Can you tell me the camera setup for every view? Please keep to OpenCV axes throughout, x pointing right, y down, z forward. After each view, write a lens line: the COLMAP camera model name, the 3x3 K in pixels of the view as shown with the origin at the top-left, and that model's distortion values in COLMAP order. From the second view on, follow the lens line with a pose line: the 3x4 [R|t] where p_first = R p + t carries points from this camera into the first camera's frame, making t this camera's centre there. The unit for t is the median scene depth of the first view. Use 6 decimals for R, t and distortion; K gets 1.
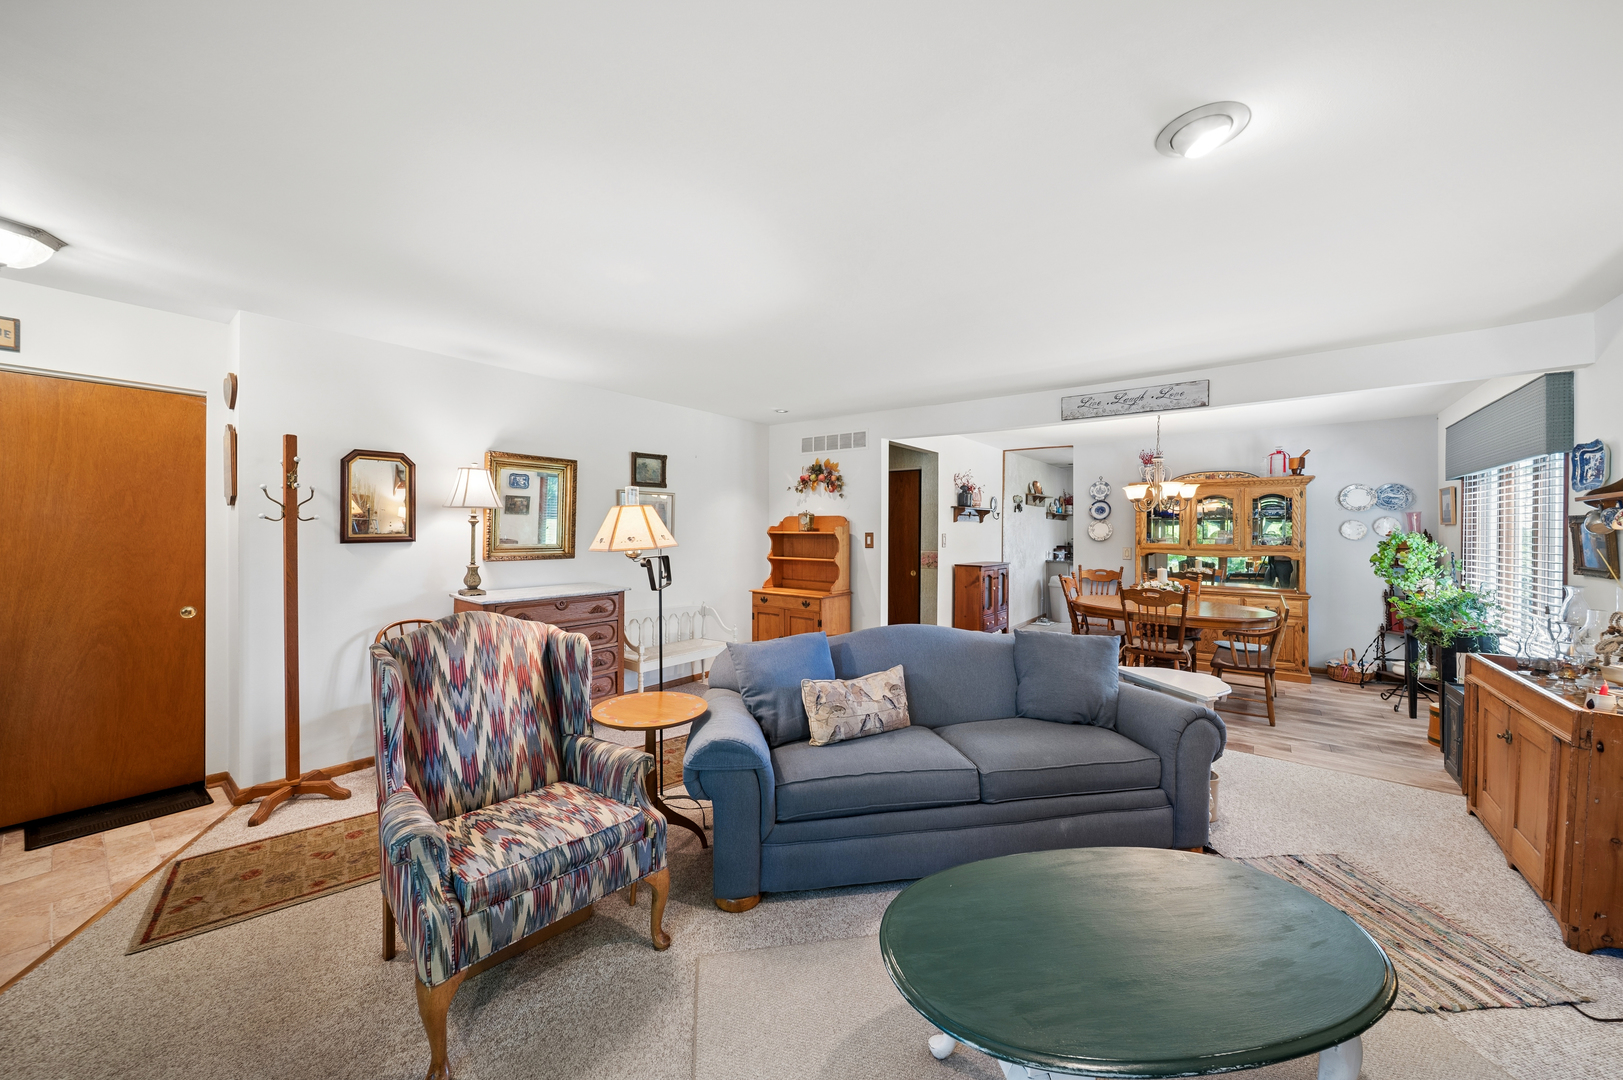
lens RADIAL K [[578.9, 0, 812.1], [0, 578.9, 533.7], [0, 0, 1]] dist [-0.000022, -0.000074]
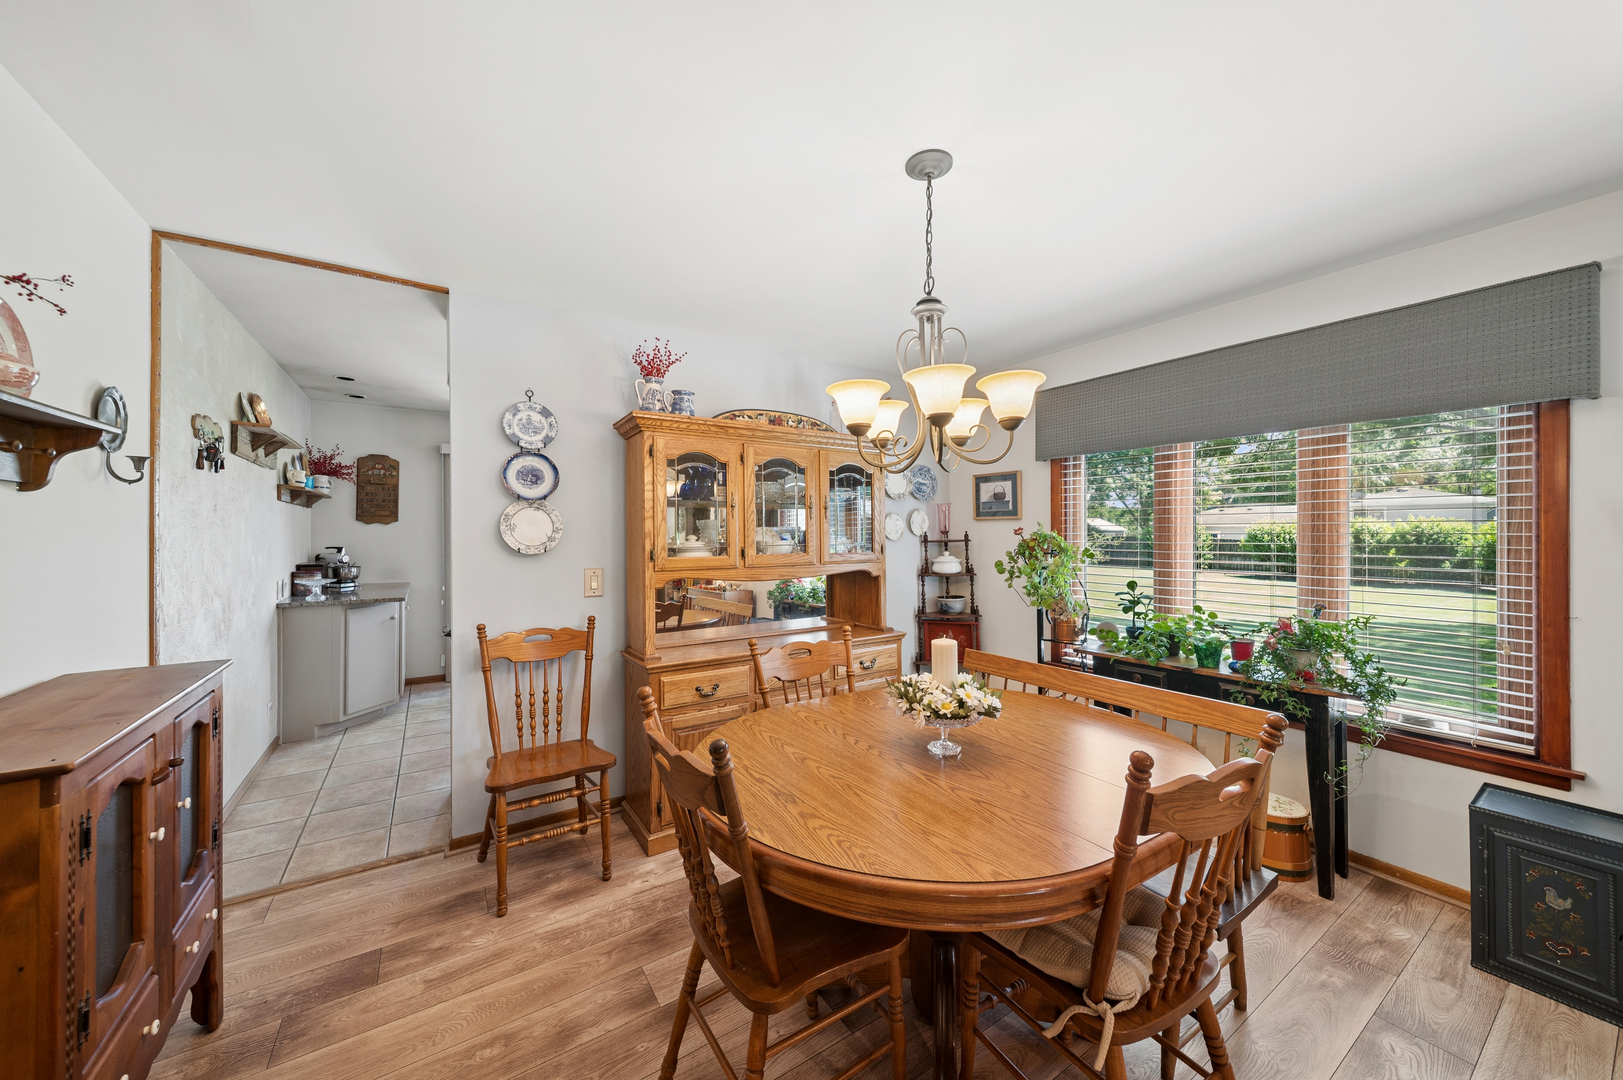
lens RADIAL K [[578.9, 0, 812.1], [0, 578.9, 533.7], [0, 0, 1]] dist [-0.000022, -0.000074]
pose [[0.305330, -0.008684, 0.952207, 0.156269], [0.008106, 0.999946, 0.006520, -0.002499], [-0.952212, 0.005727, 0.305384, 0.593552]]
